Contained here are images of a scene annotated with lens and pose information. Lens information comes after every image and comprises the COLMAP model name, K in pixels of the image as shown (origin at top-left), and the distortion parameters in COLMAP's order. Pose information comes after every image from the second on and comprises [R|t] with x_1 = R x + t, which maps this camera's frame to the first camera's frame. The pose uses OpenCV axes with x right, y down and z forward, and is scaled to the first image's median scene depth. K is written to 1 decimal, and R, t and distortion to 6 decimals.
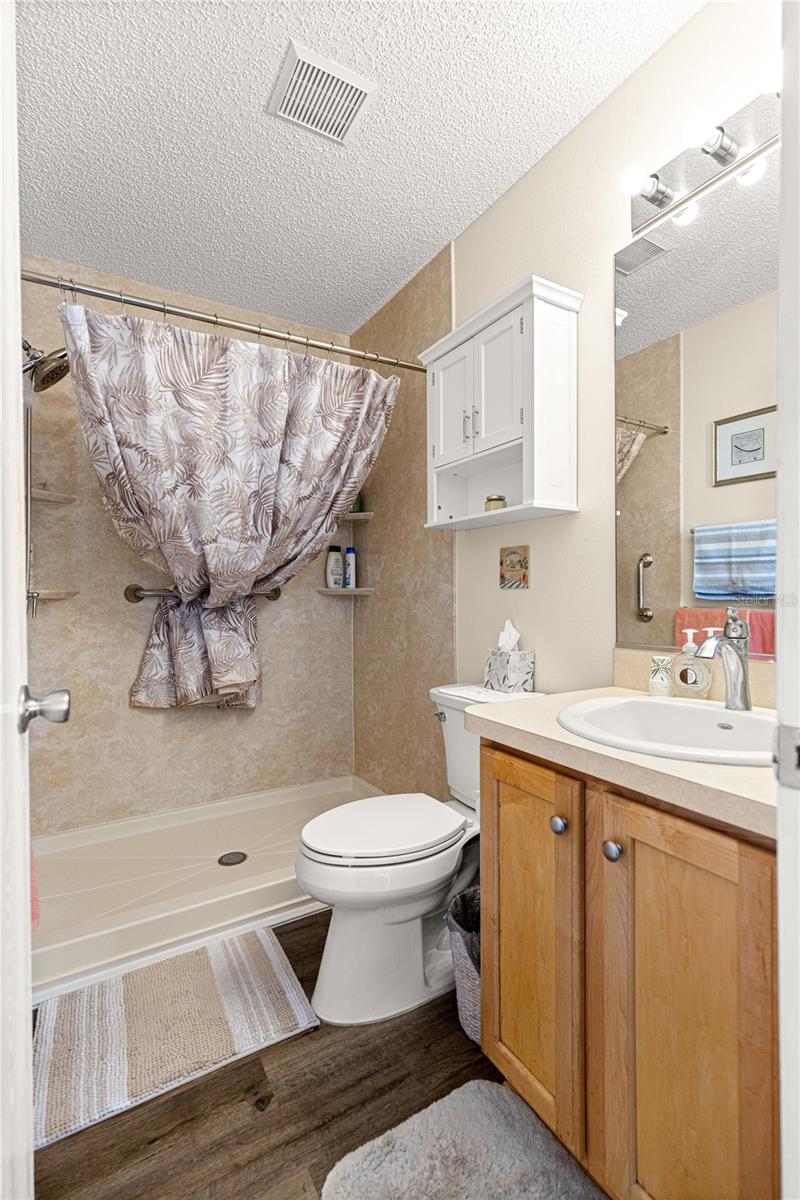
lens RADIAL K [[536.2, 0, 396.1], [0, 536.2, 596.3], [0, 0, 1]] dist [0.012562, -0.000469]
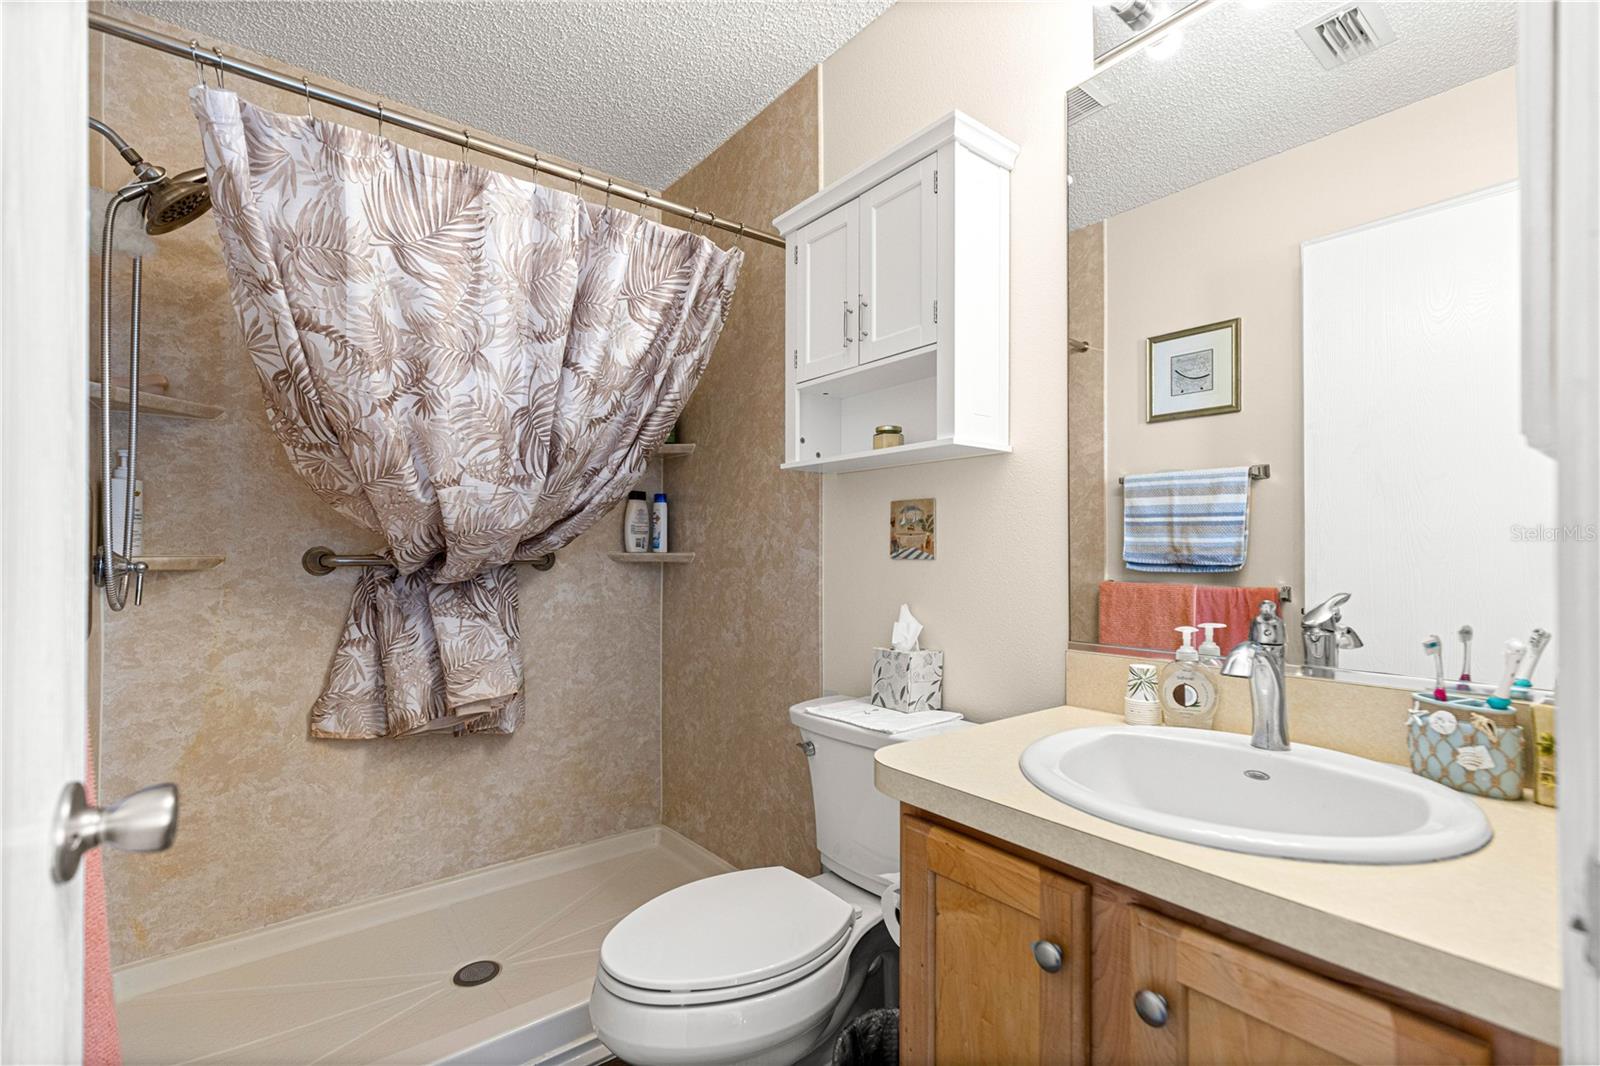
lens RADIAL K [[705.4, 0, 798.0], [0, 705.4, 540.7], [0, 0, 1]] dist [0.006309, 0.000687]
pose [[0.990048, 0.007341, 0.140542, -0.044677], [-0.004637, 0.999798, -0.019561, -0.016589], [-0.140657, 0.018714, 0.989881, 0.092213]]
